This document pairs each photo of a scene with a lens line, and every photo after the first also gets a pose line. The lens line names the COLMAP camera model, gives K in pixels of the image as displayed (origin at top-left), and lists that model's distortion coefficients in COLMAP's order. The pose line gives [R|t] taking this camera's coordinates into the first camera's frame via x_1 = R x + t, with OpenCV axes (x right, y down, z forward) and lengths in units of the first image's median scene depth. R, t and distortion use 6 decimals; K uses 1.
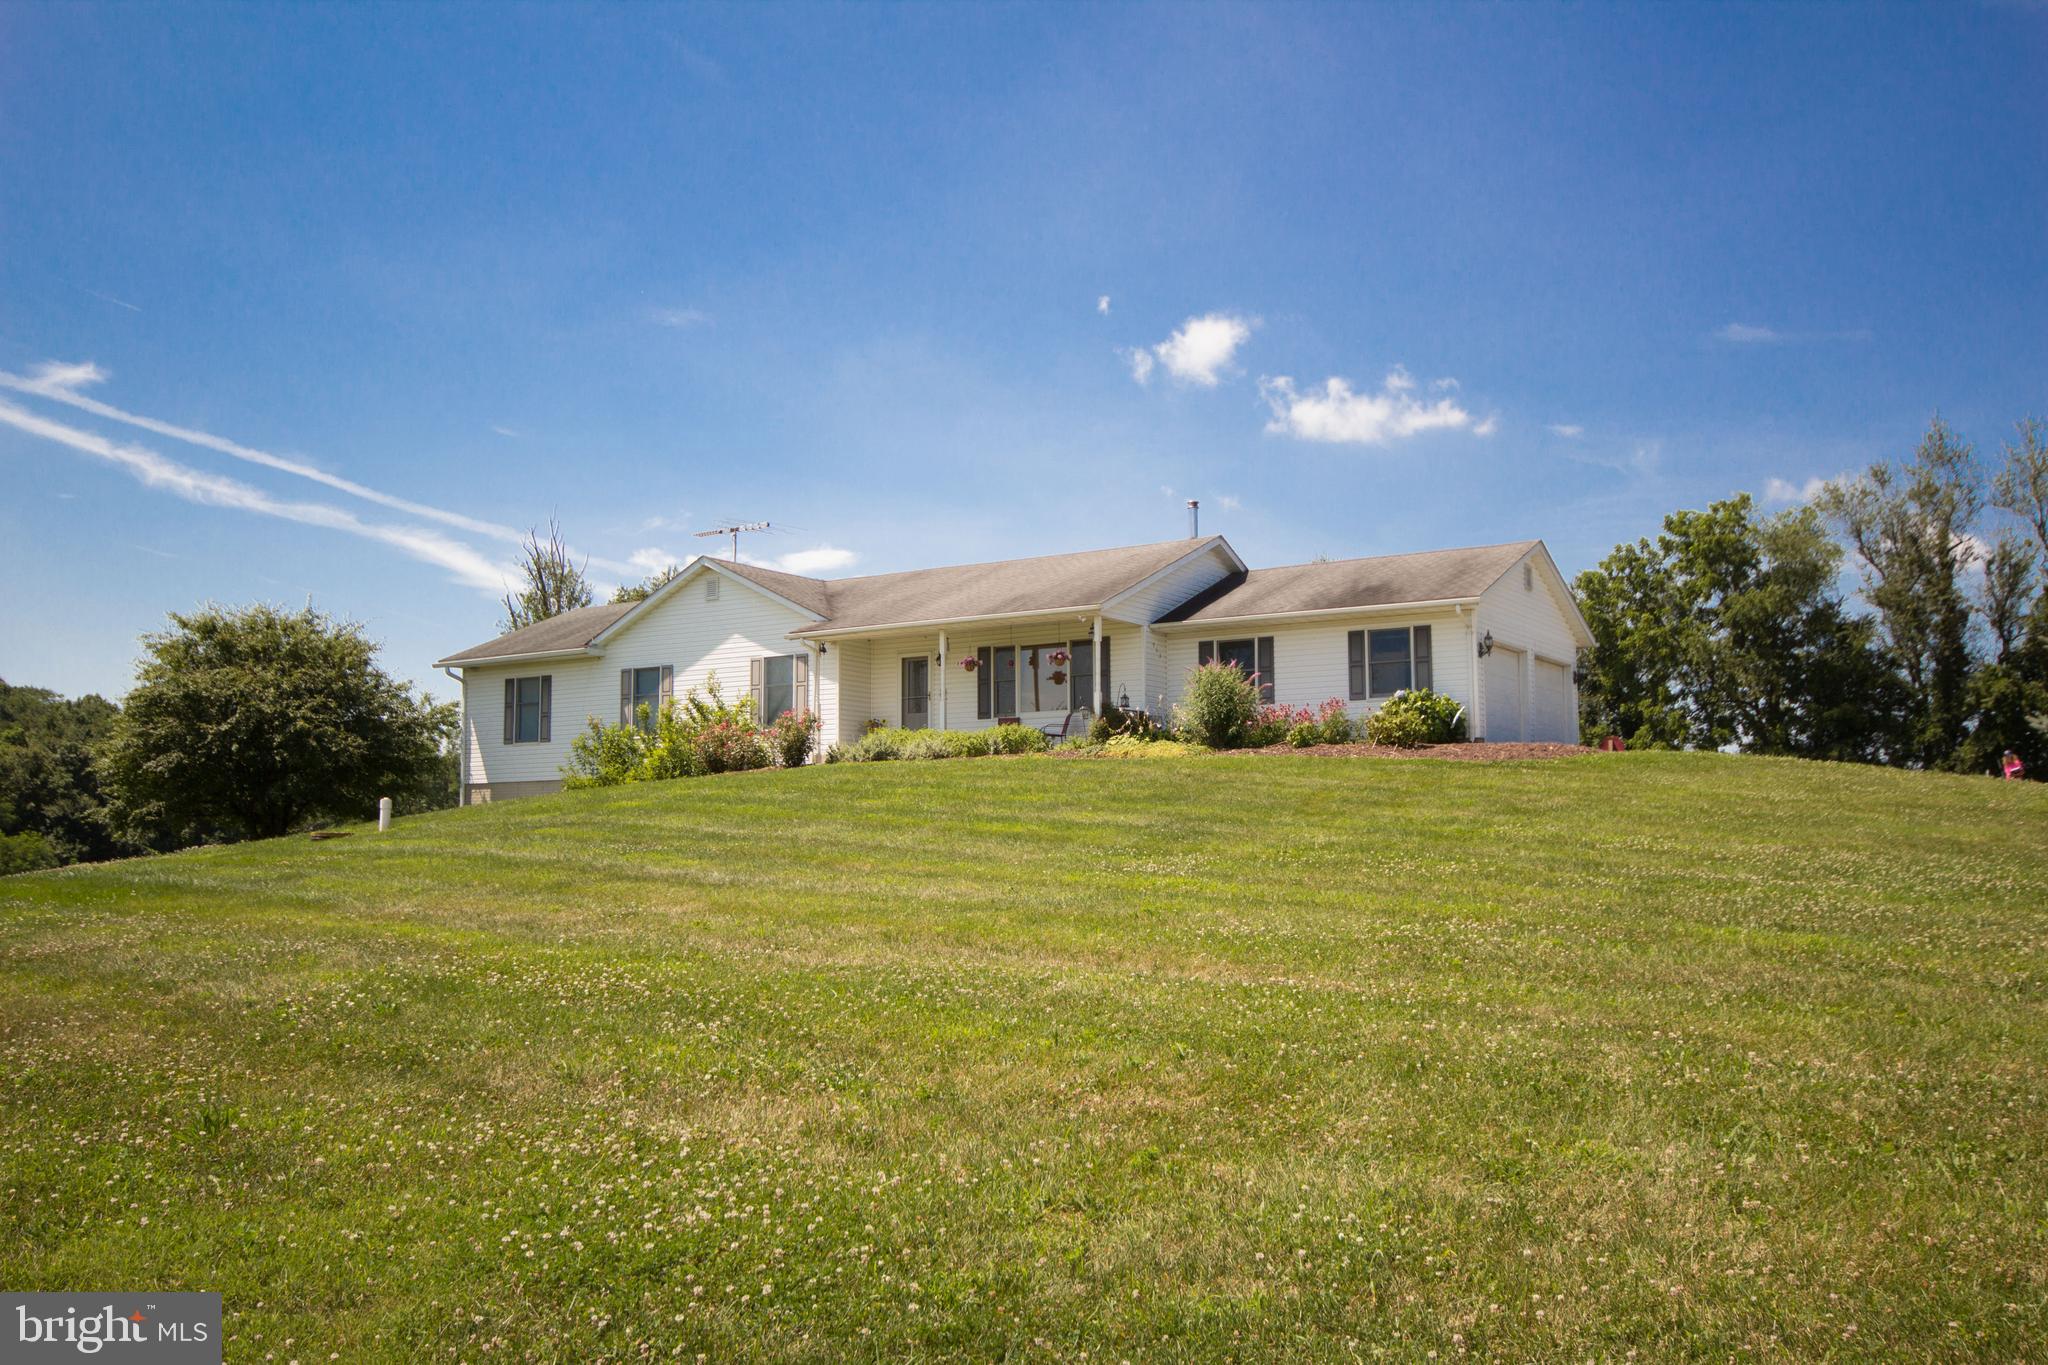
lens RADIAL K [[1831.6, 0, 1015.6], [0, 1831.6, 692.1], [0, 0, 1]] dist [0.065745, 0.007001]
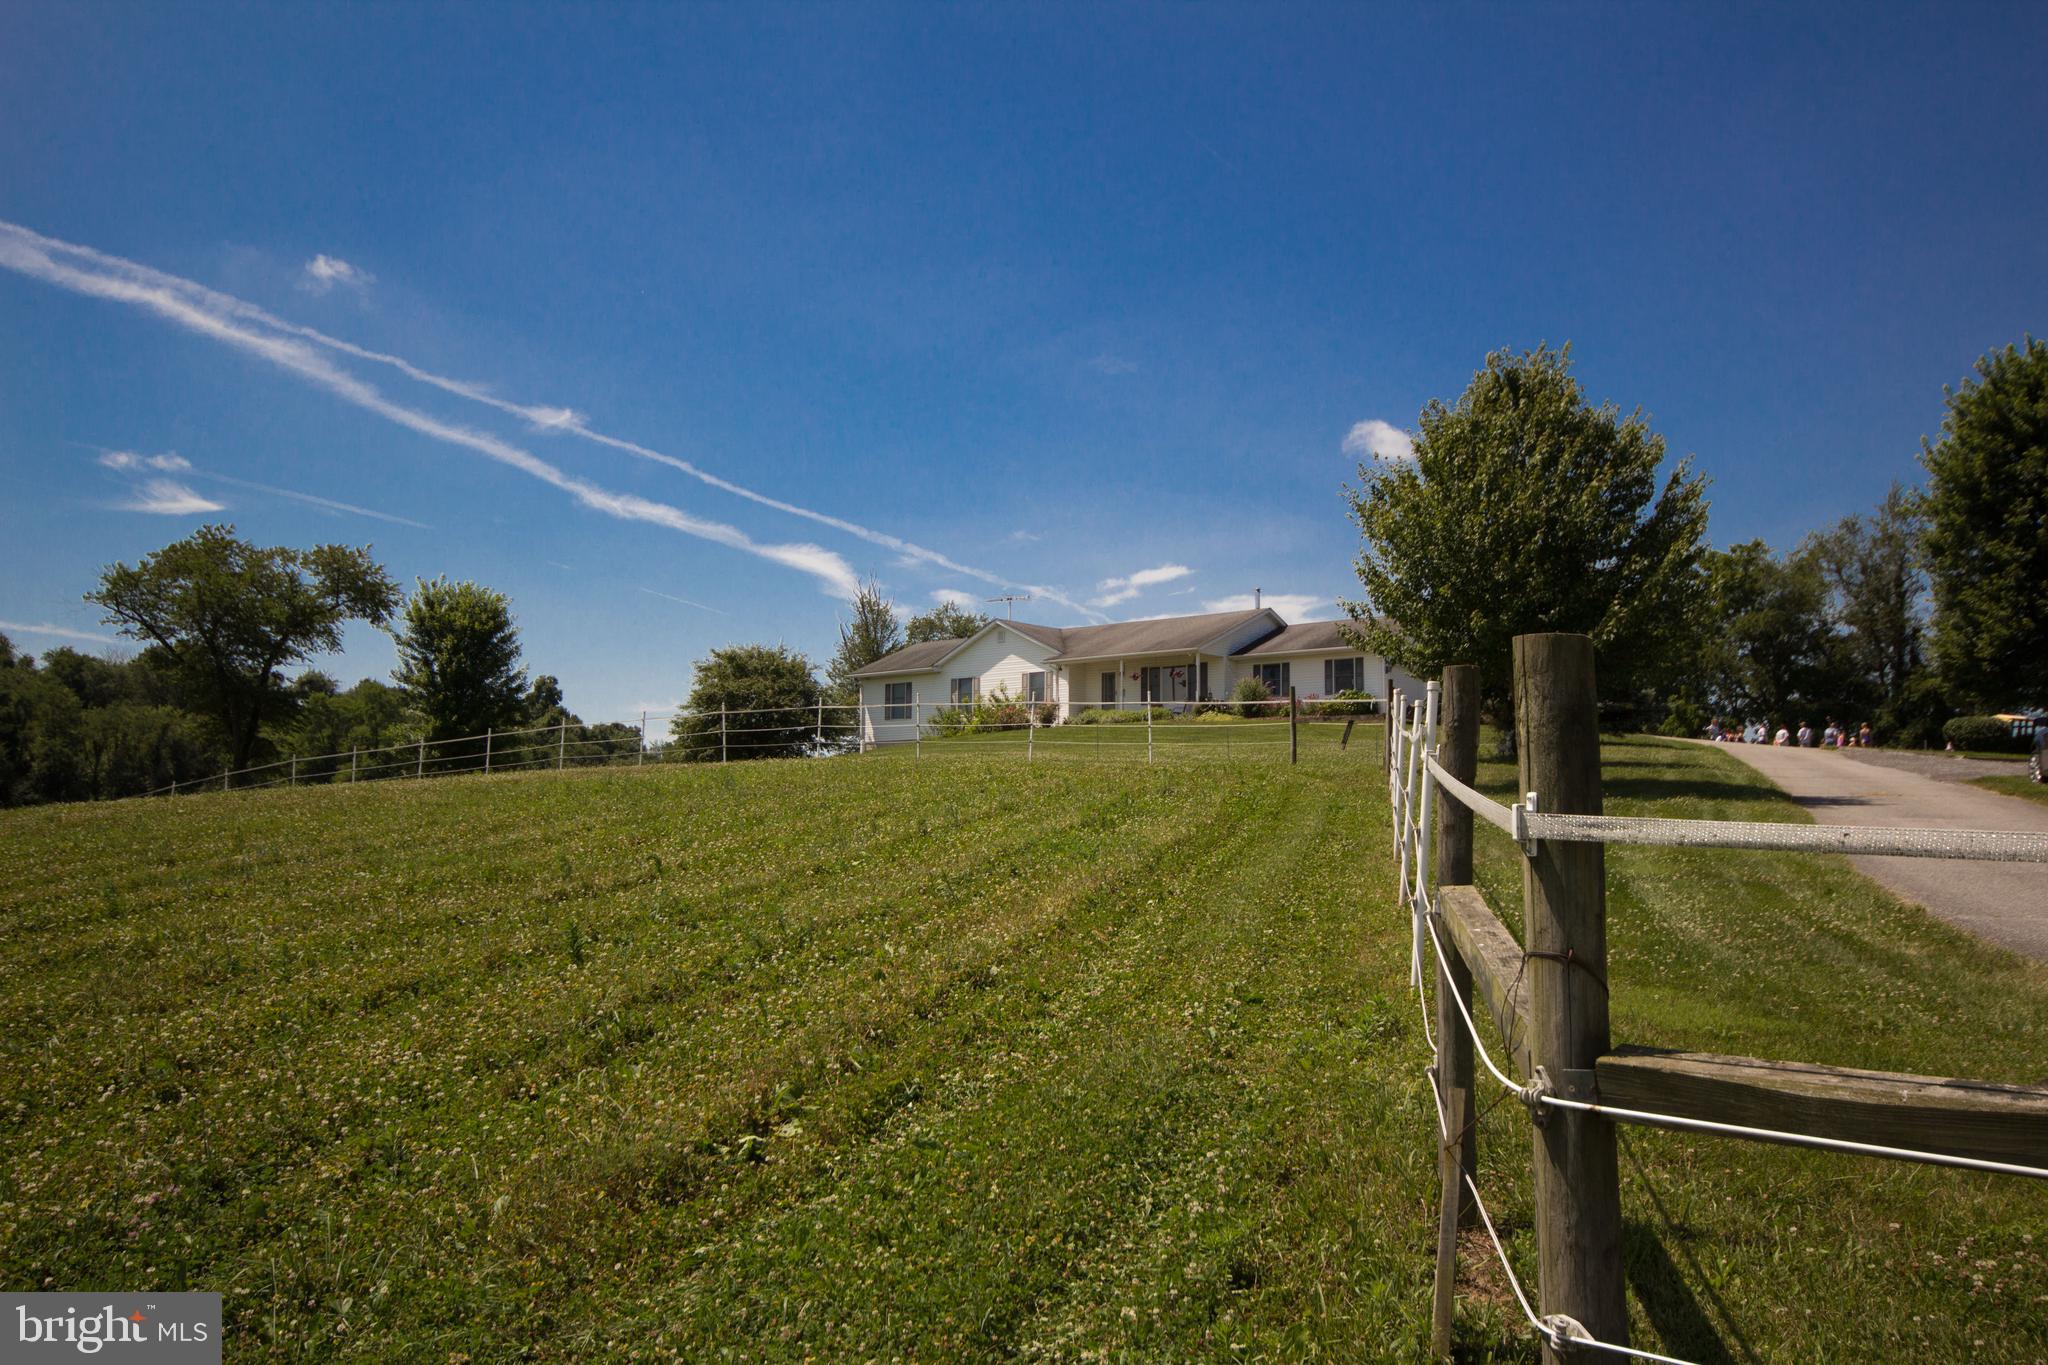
lens RADIAL K [[1831.6, 0, 1022.1], [0, 1831.6, 685.8], [0, 0, 1]] dist [0.065745, 0.007001]
pose [[0.992547, -0.001681, -0.121851, 0.082505], [0.001260, 0.999993, -0.003531, 0.001049], [0.121856, 0.003351, 0.992542, -0.843551]]
